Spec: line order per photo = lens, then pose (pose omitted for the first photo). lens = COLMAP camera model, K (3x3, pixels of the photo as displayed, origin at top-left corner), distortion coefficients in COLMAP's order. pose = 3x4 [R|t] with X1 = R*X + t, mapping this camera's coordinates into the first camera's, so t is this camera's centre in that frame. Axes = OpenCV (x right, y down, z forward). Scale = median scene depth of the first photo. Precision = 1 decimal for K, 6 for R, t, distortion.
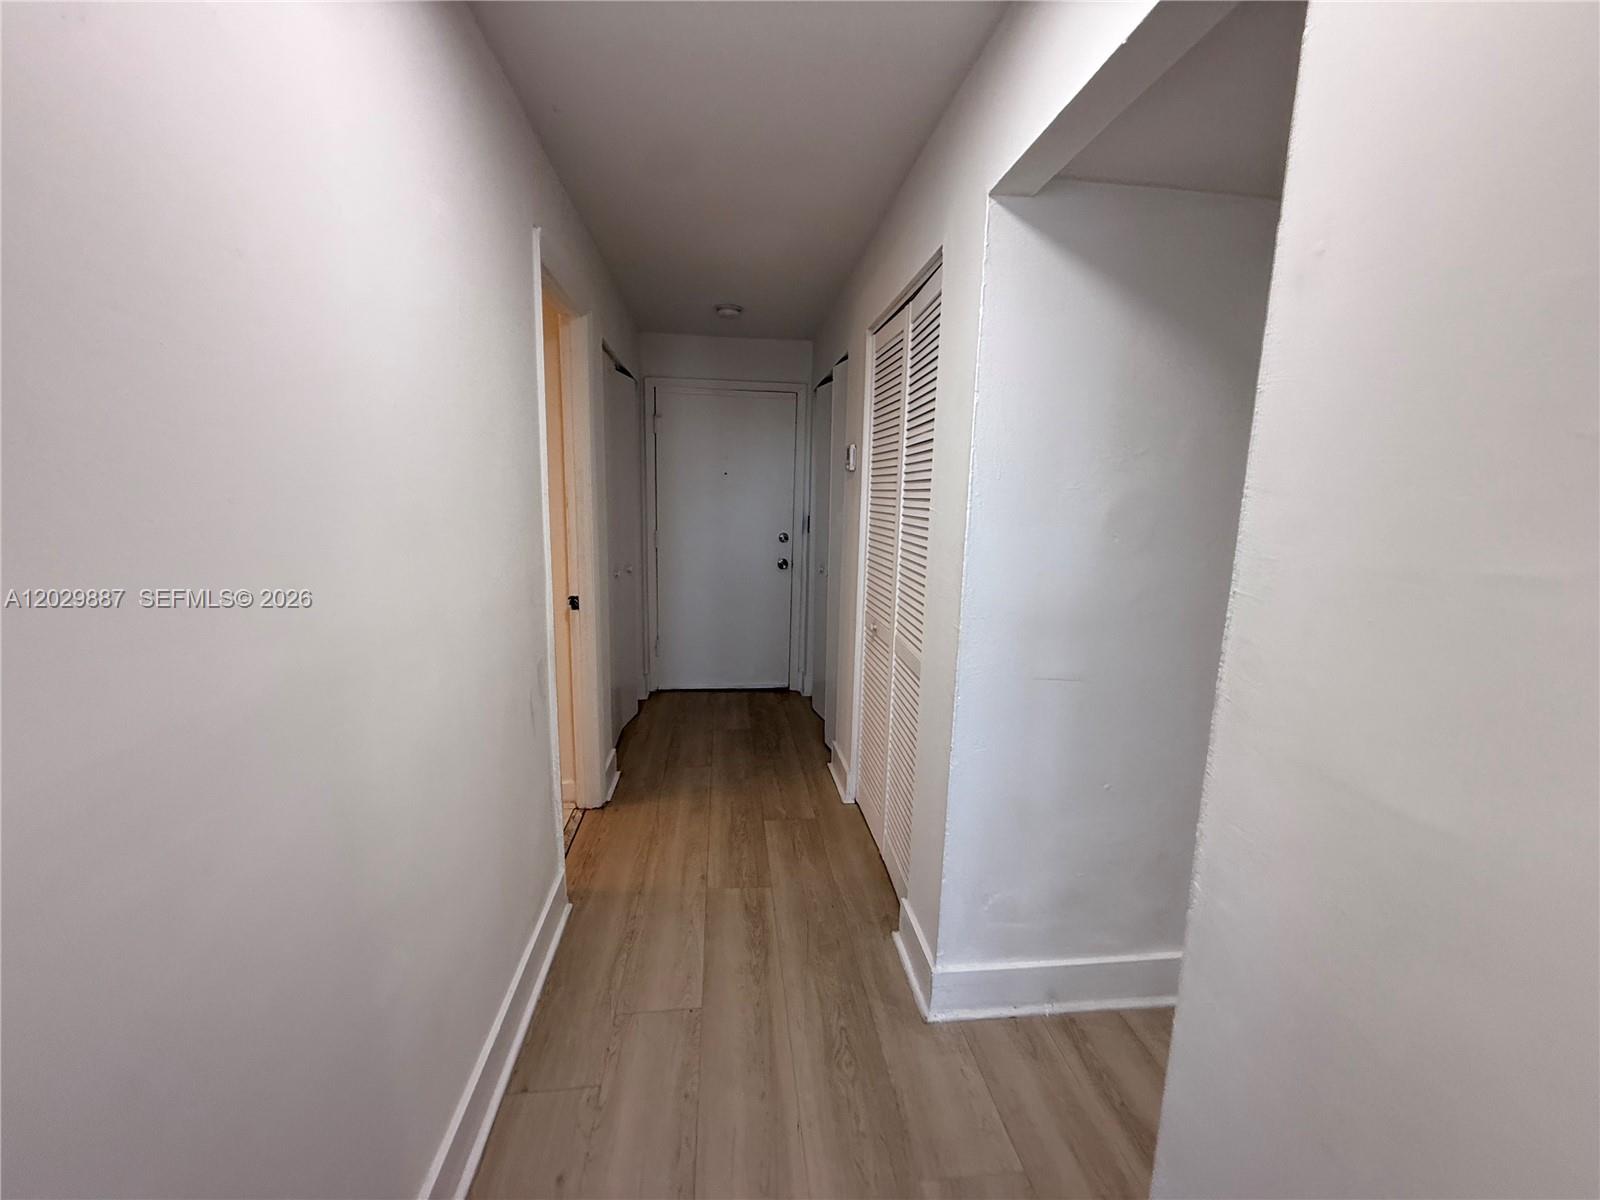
lens RADIAL K [[638.9, 0, 798.6], [0, 638.9, 597.8], [0, 0, 1]] dist [-0.000970, -0.000583]
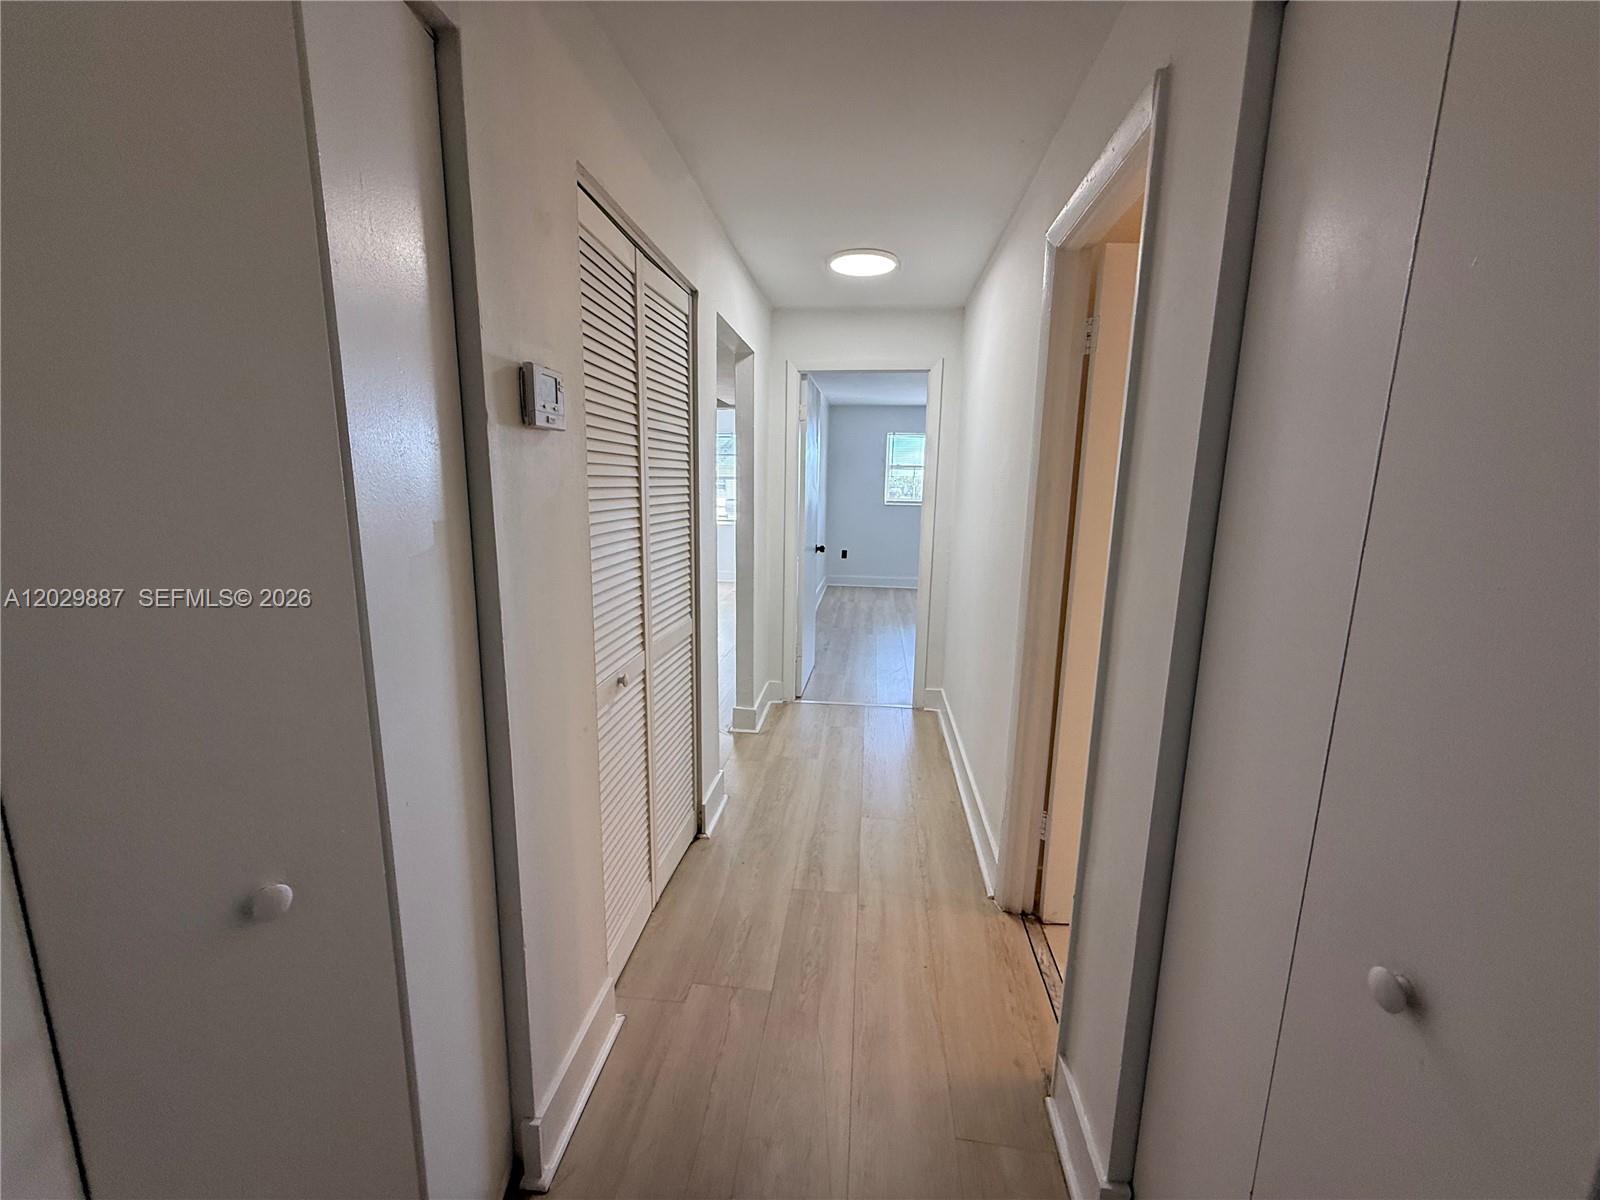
lens RADIAL K [[638.9, 0, 800.3], [0, 638.9, 598.6], [0, 0, 1]] dist [-0.000970, -0.000583]
pose [[-0.973384, -0.084167, 0.213165, -0.224424], [-0.007058, 0.940689, 0.339197, -0.297074], [-0.229071, 0.328664, -0.916246, 1.741505]]
